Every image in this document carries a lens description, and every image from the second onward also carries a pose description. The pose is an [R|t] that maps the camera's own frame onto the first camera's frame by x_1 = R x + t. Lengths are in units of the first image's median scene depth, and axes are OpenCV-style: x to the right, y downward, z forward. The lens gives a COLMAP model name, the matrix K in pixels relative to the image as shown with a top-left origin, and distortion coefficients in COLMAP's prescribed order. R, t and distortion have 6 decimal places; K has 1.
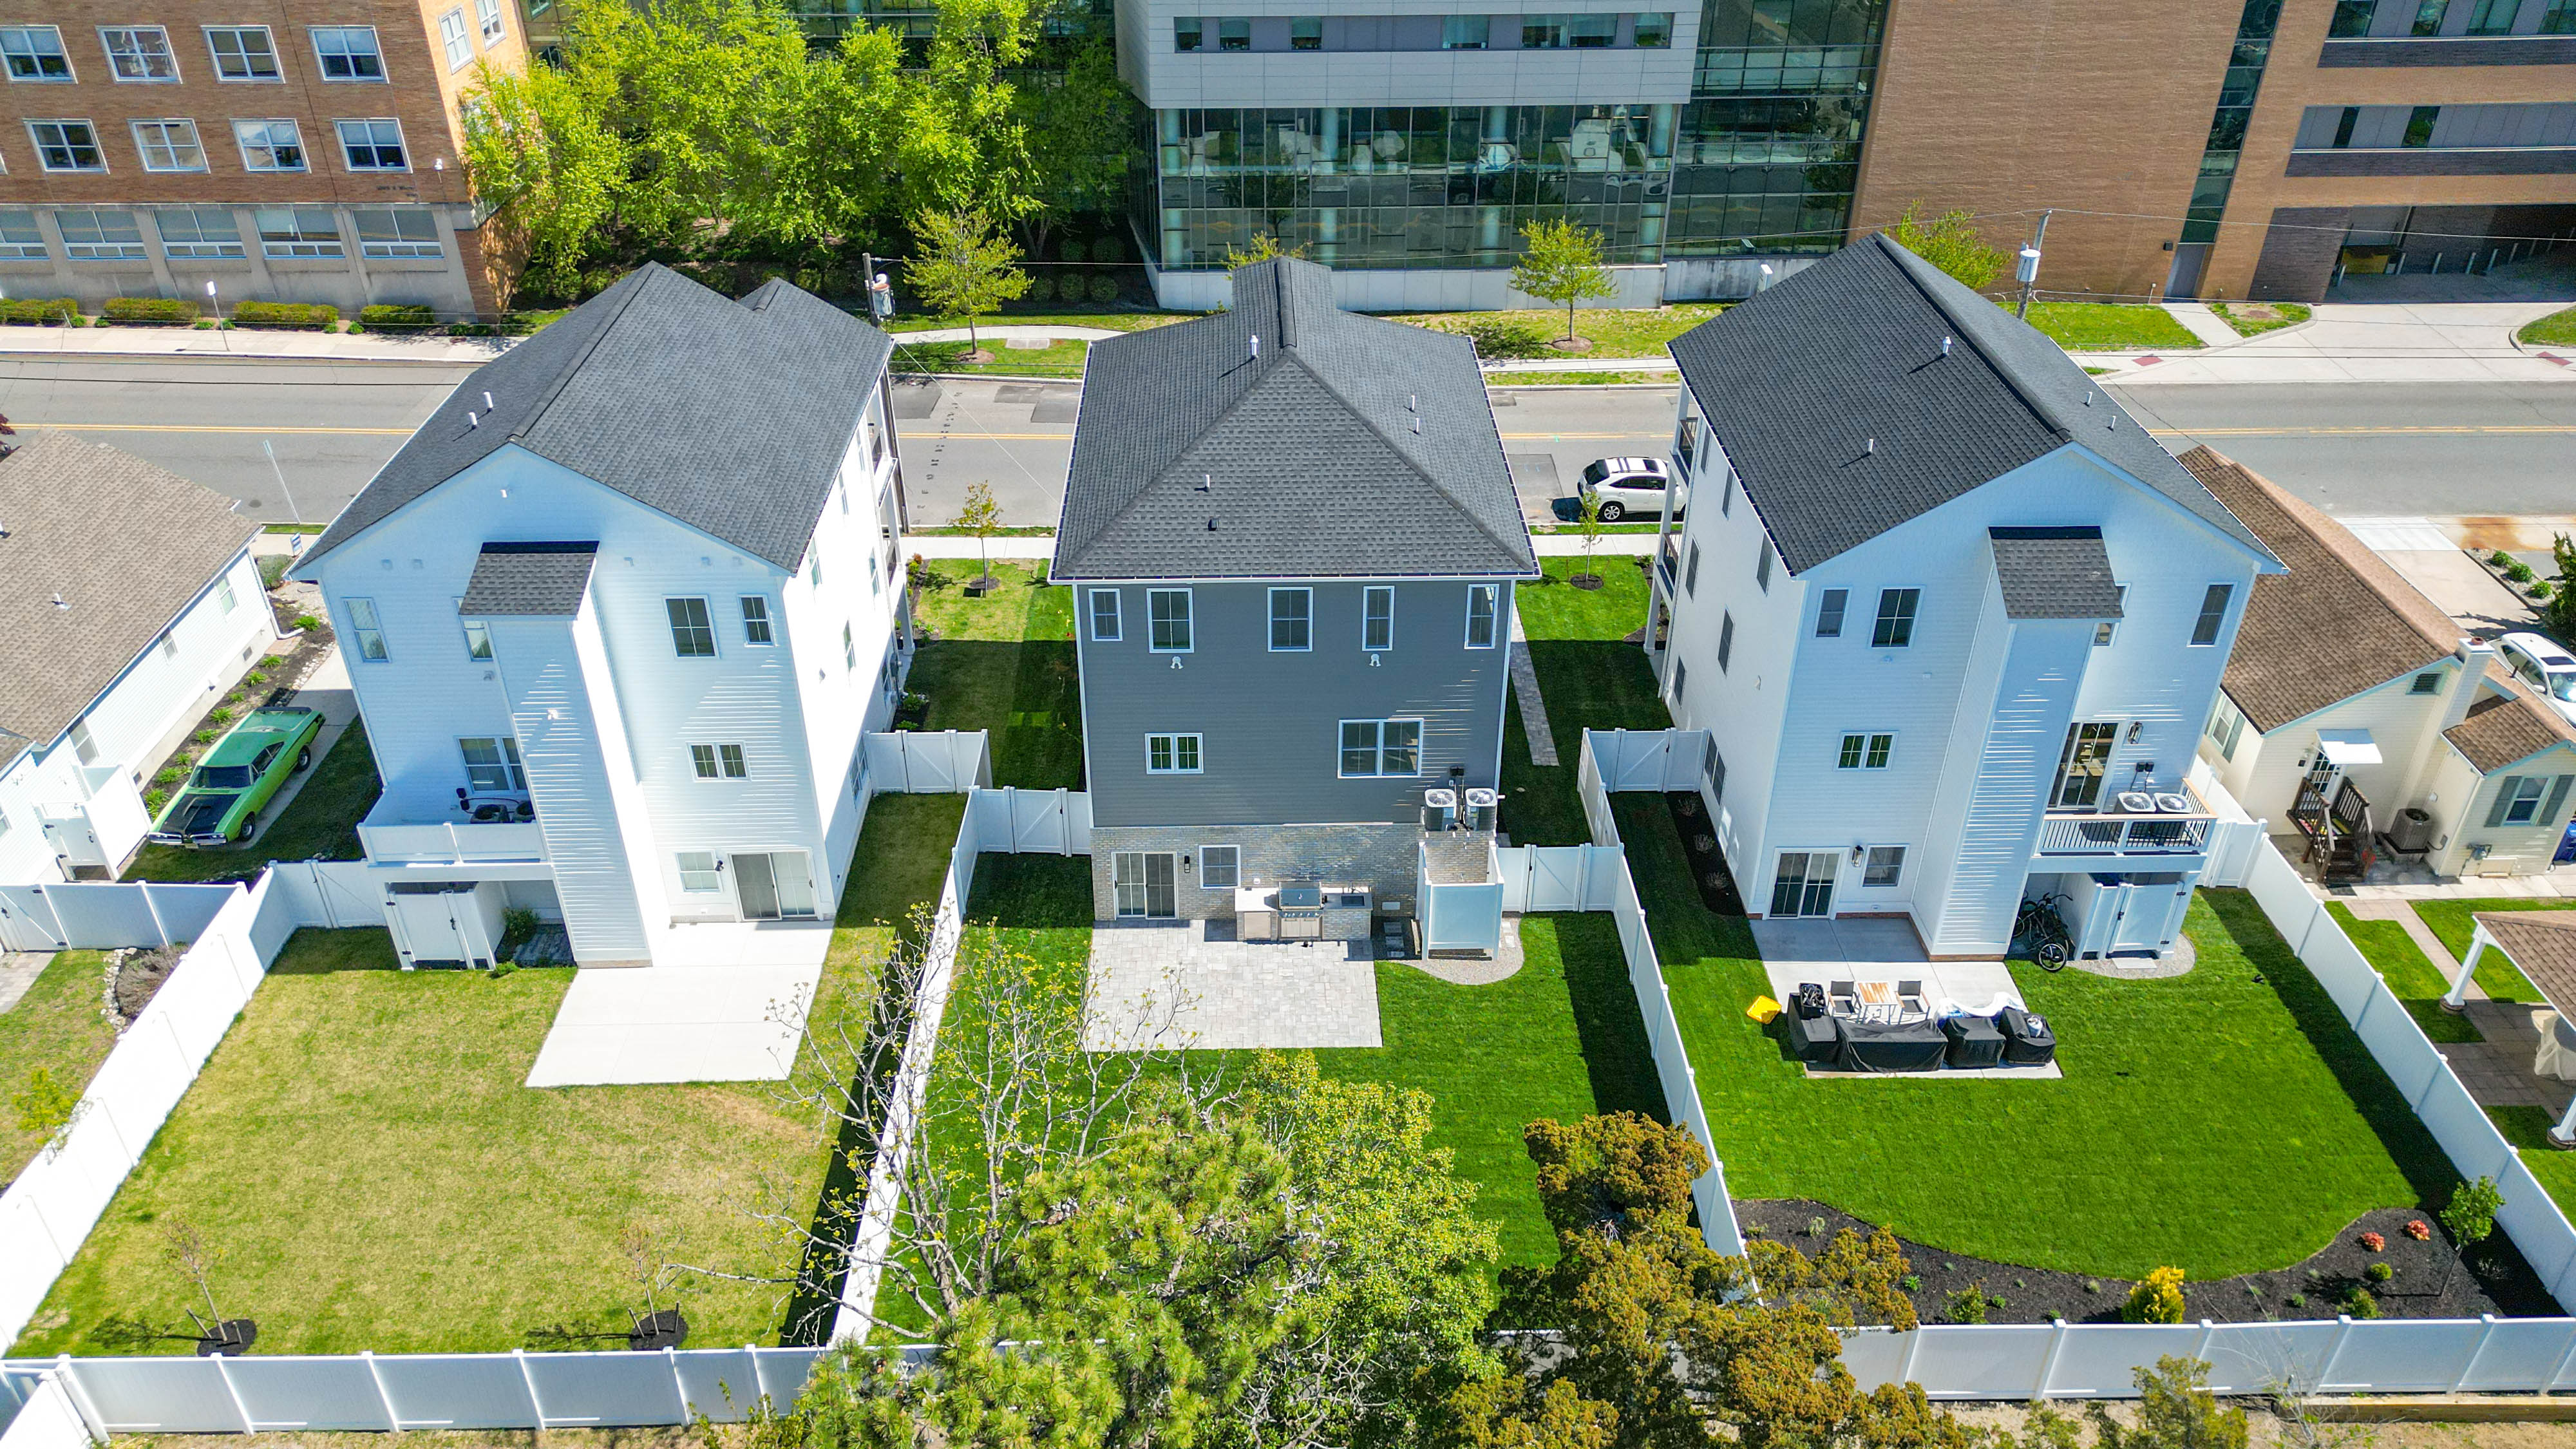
lens RADIAL K [[1794.8, 0, 1273.1], [0, 1794.8, 725.5], [0, 0, 1]] dist [0.092066, -0.099186]
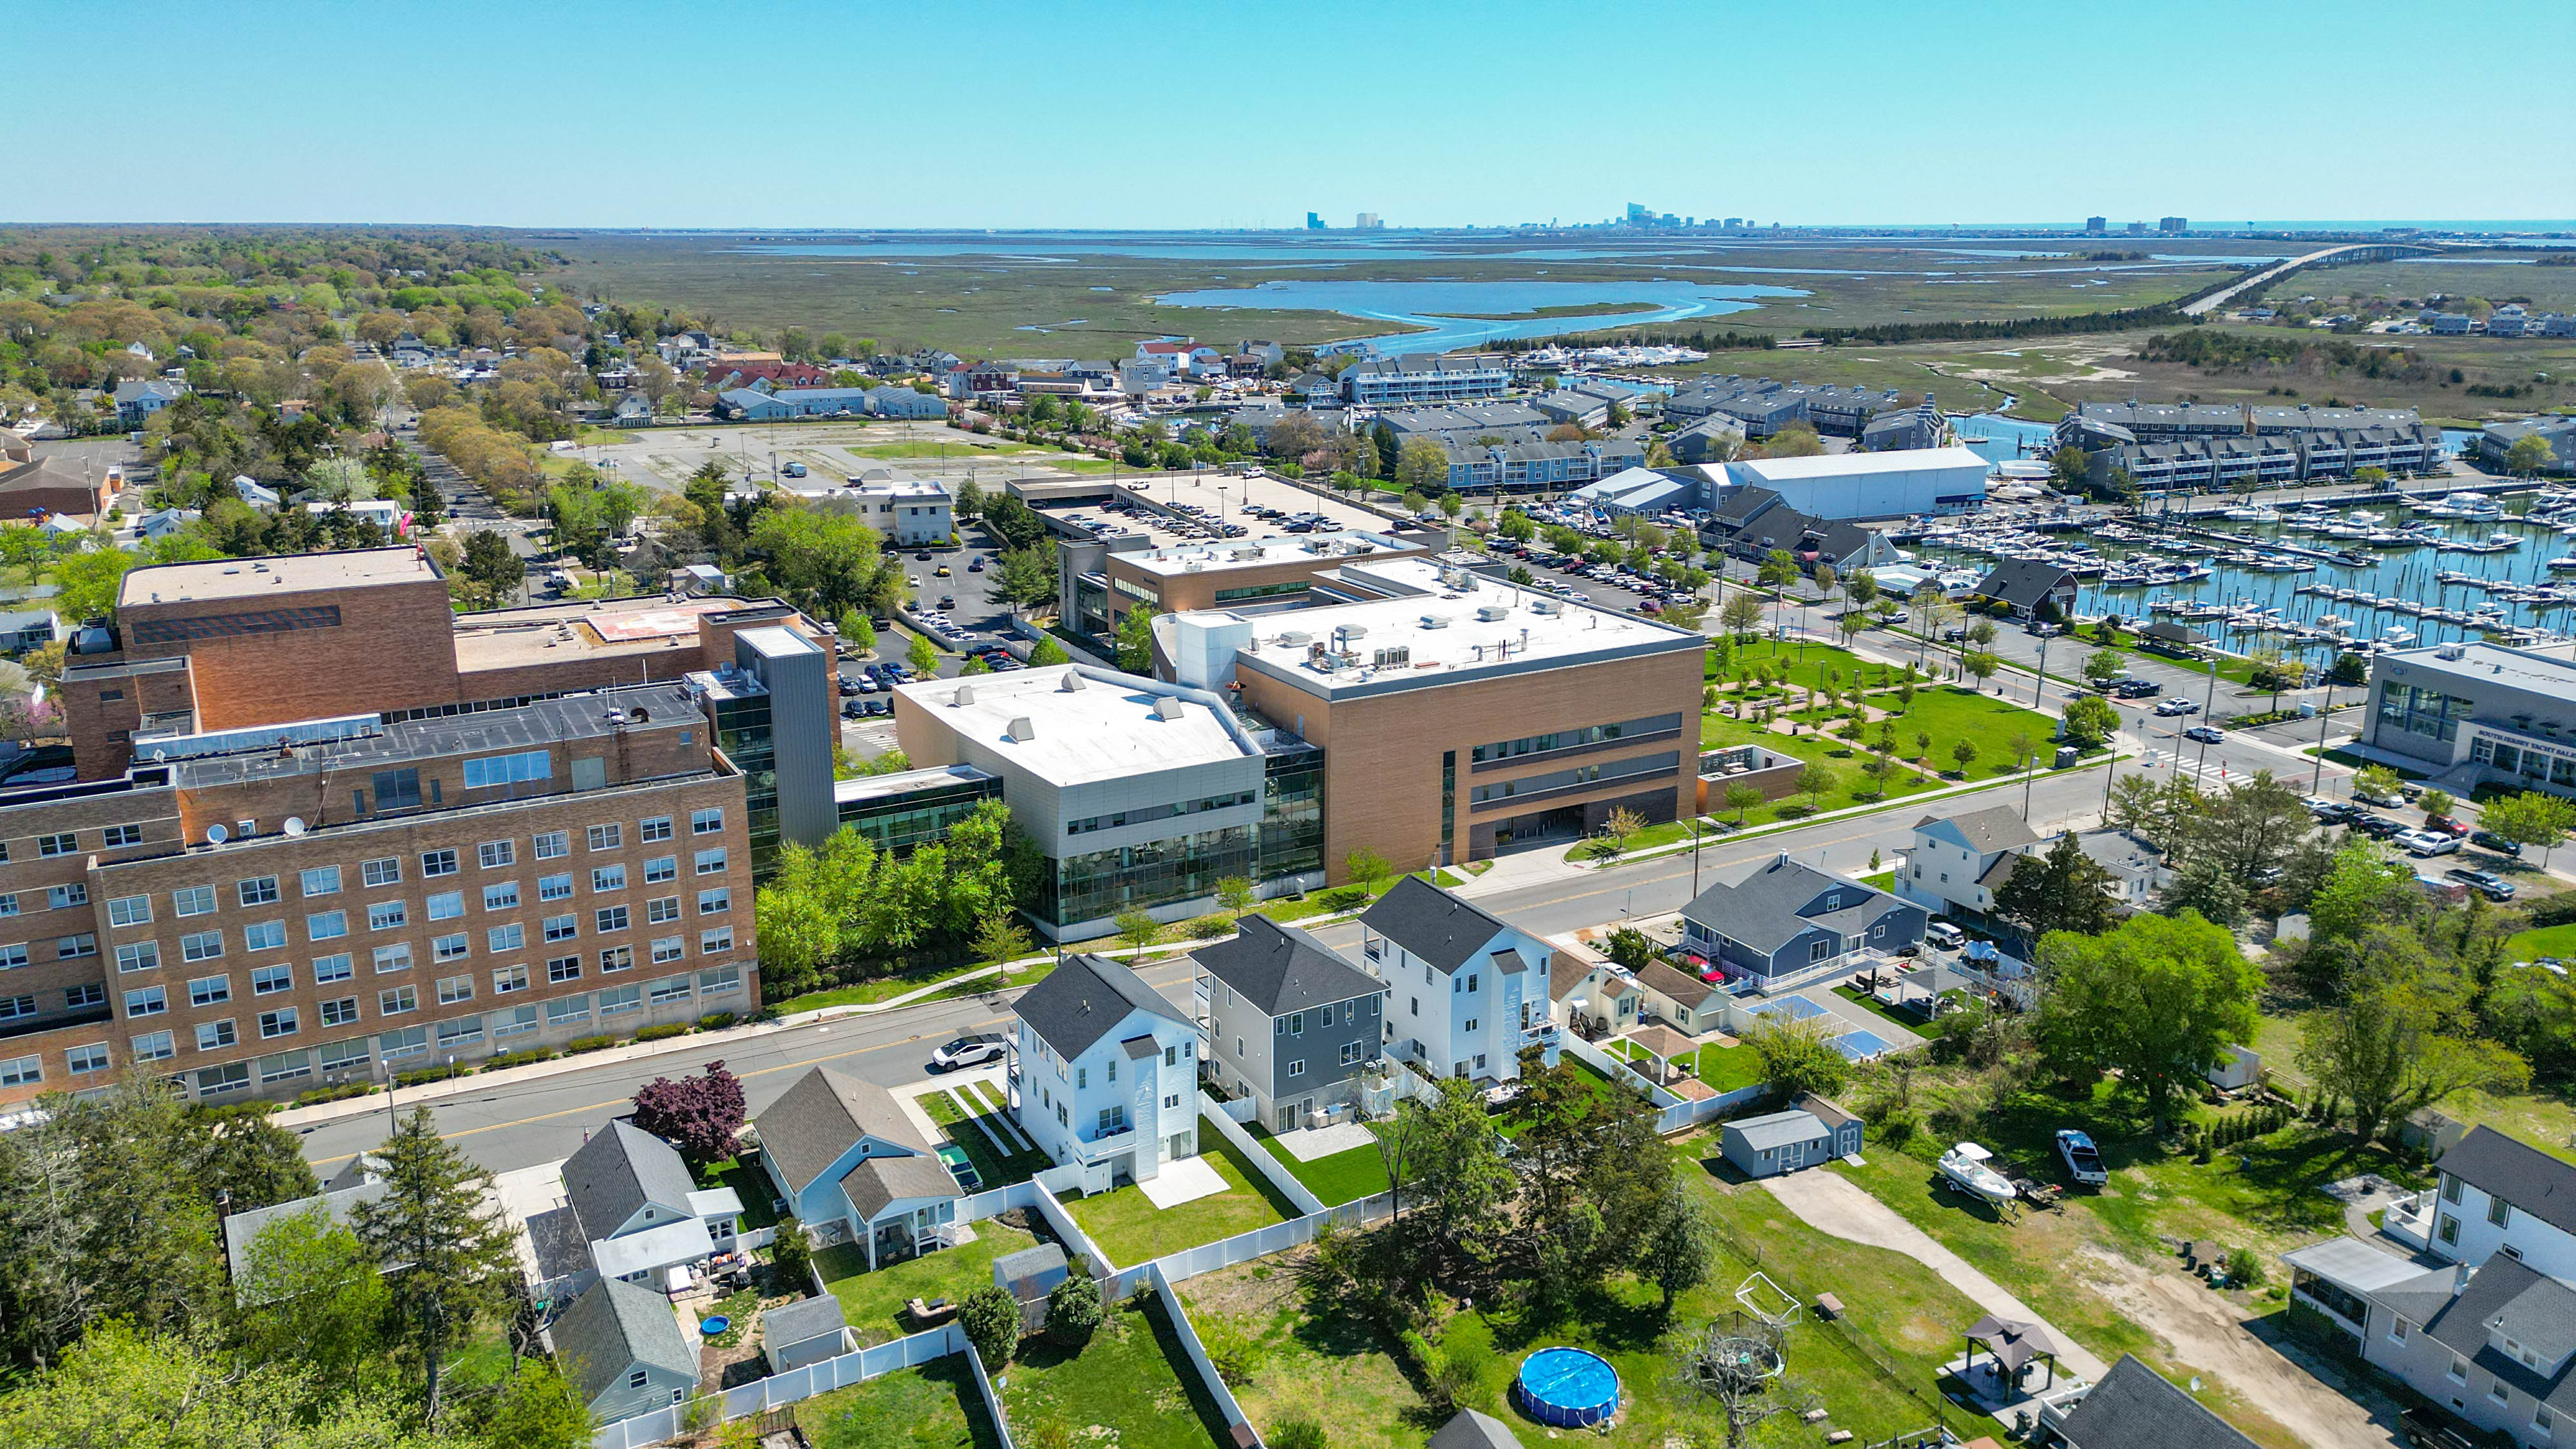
lens RADIAL K [[1794.8, 0, 1273.1], [0, 1794.8, 725.5], [0, 0, 1]] dist [0.092066, -0.099186]
pose [[0.881186, -0.127632, 0.455216, -0.852429], [0.259321, 0.935582, -0.239666, 0.117014], [-0.395303, 0.329237, 0.857519, -1.125936]]
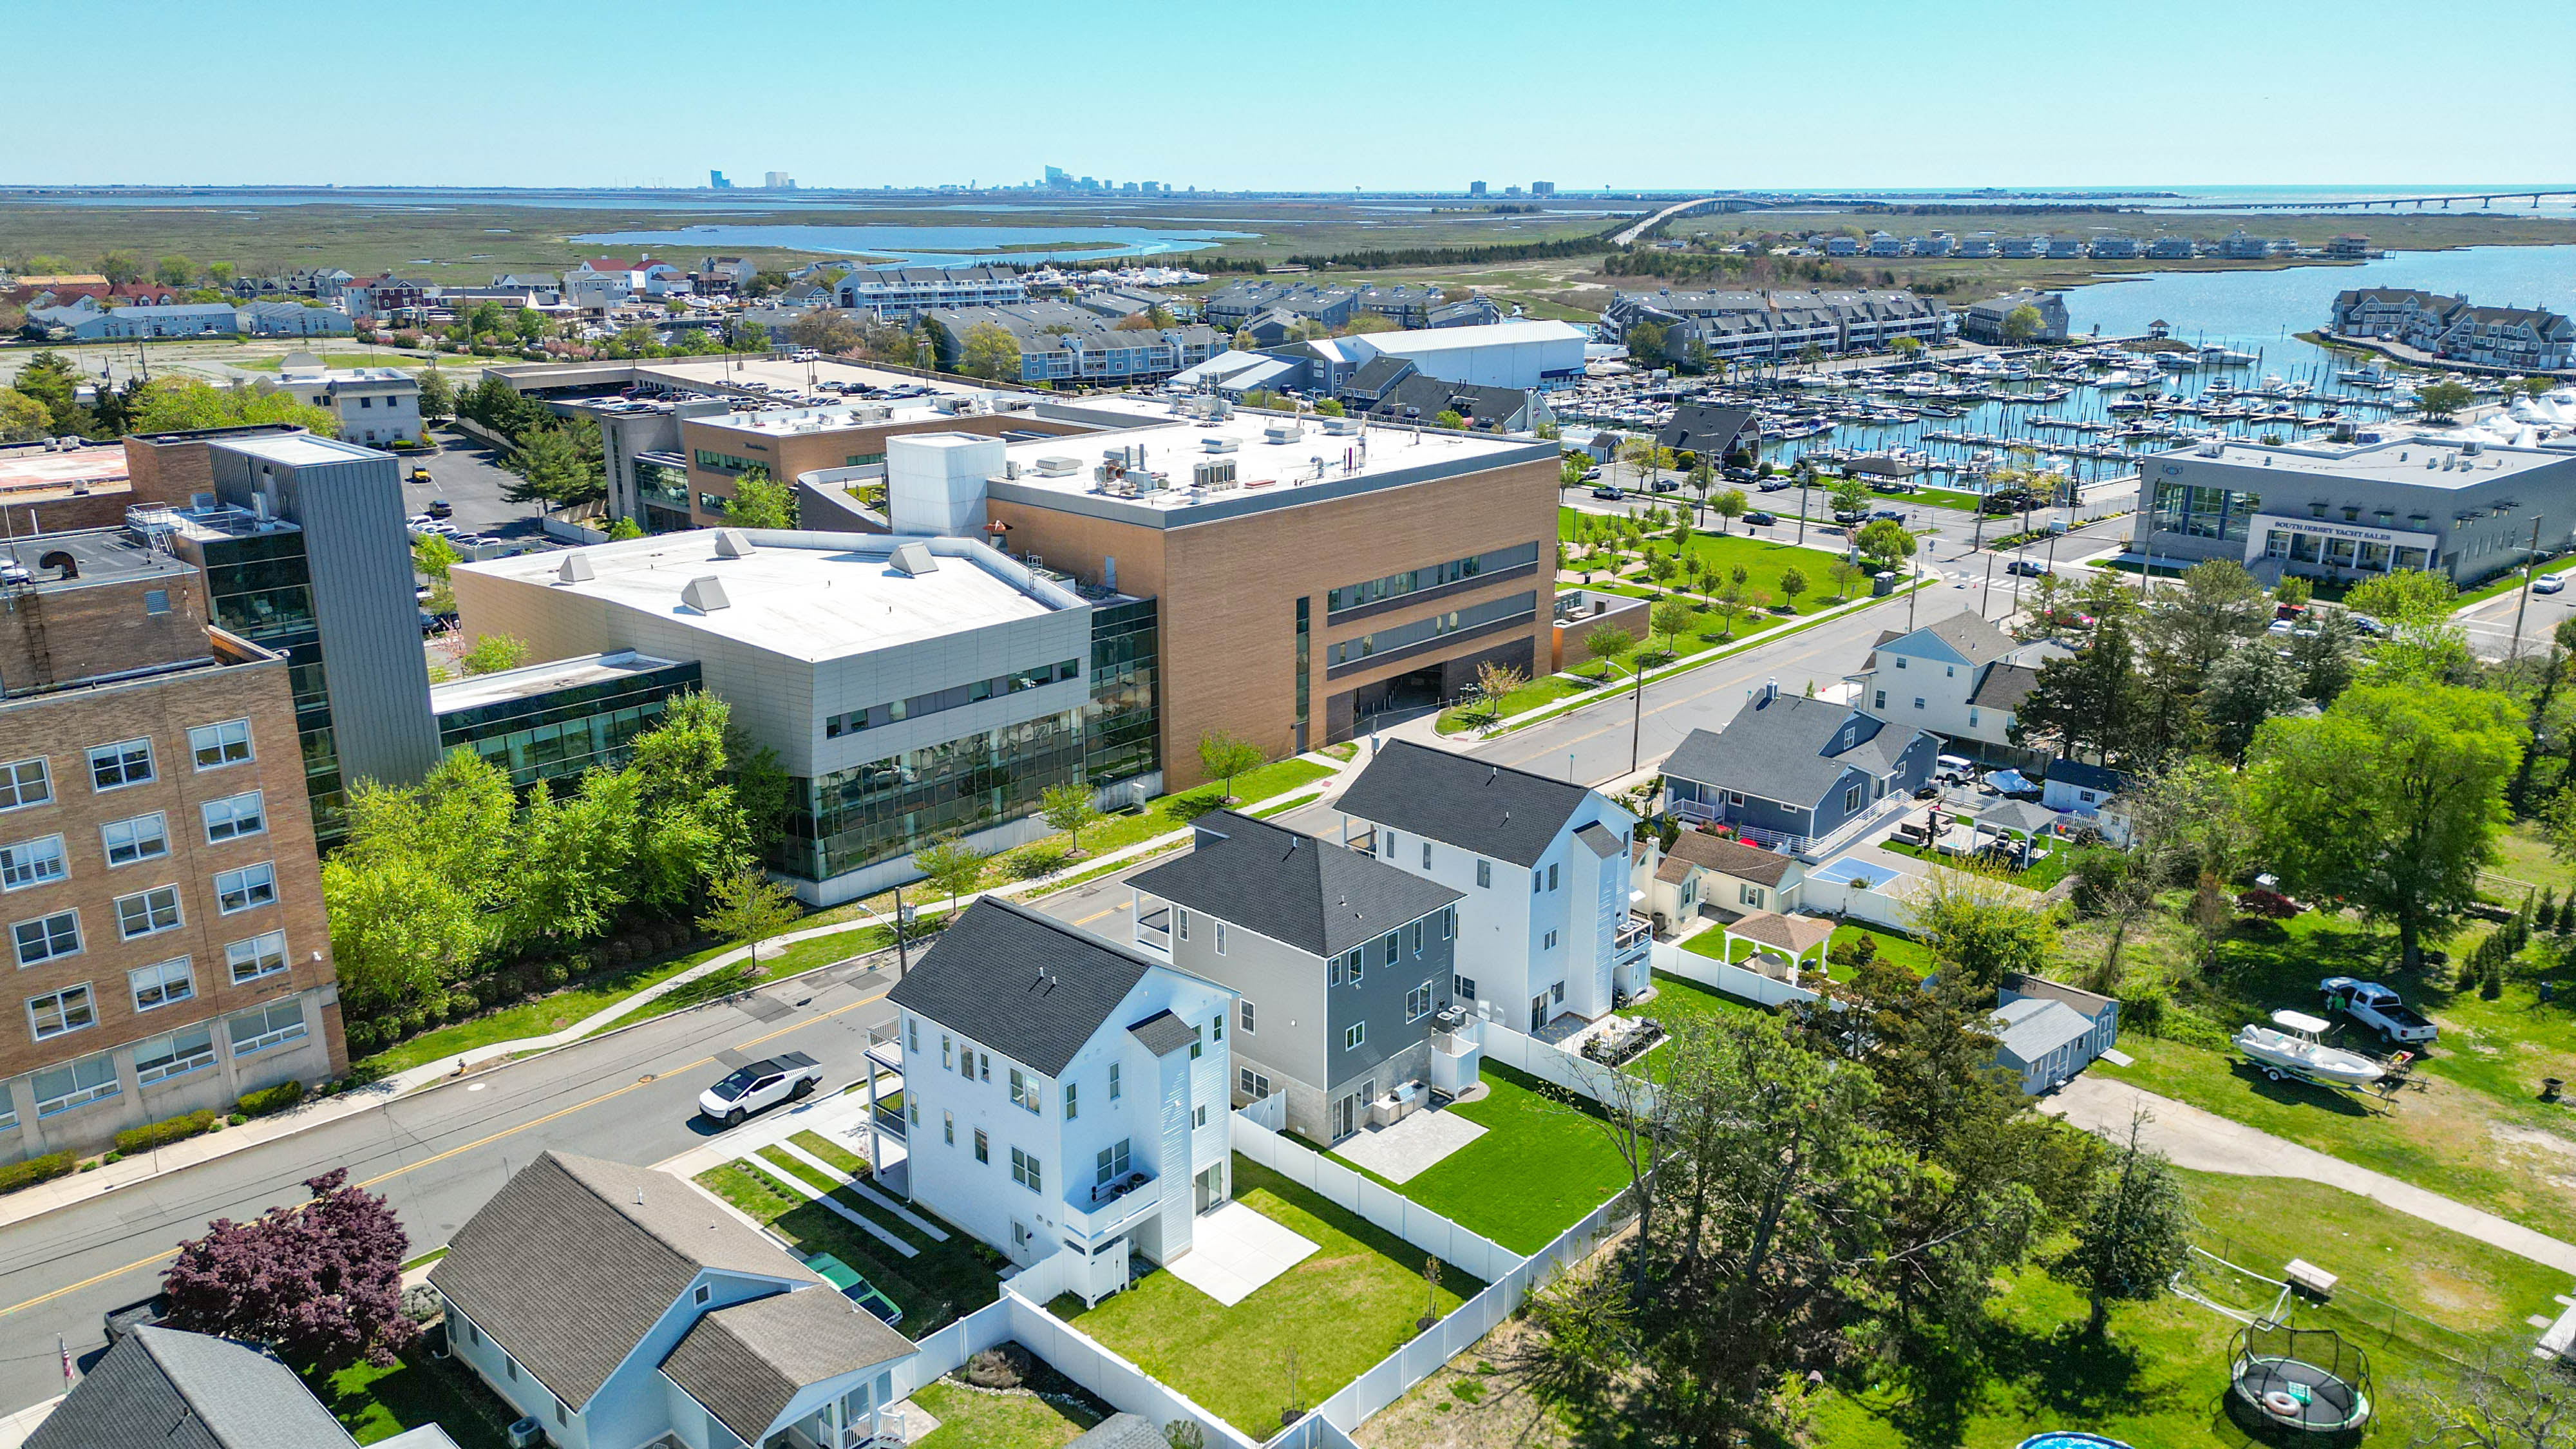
lens RADIAL K [[1794.8, 0, 1273.1], [0, 1794.8, 725.5], [0, 0, 1]] dist [0.092066, -0.099186]
pose [[0.696370, -0.204115, 0.688045, -0.825515], [0.391736, 0.911395, -0.126101, -0.047913], [-0.601341, 0.357345, 0.714628, -0.296438]]
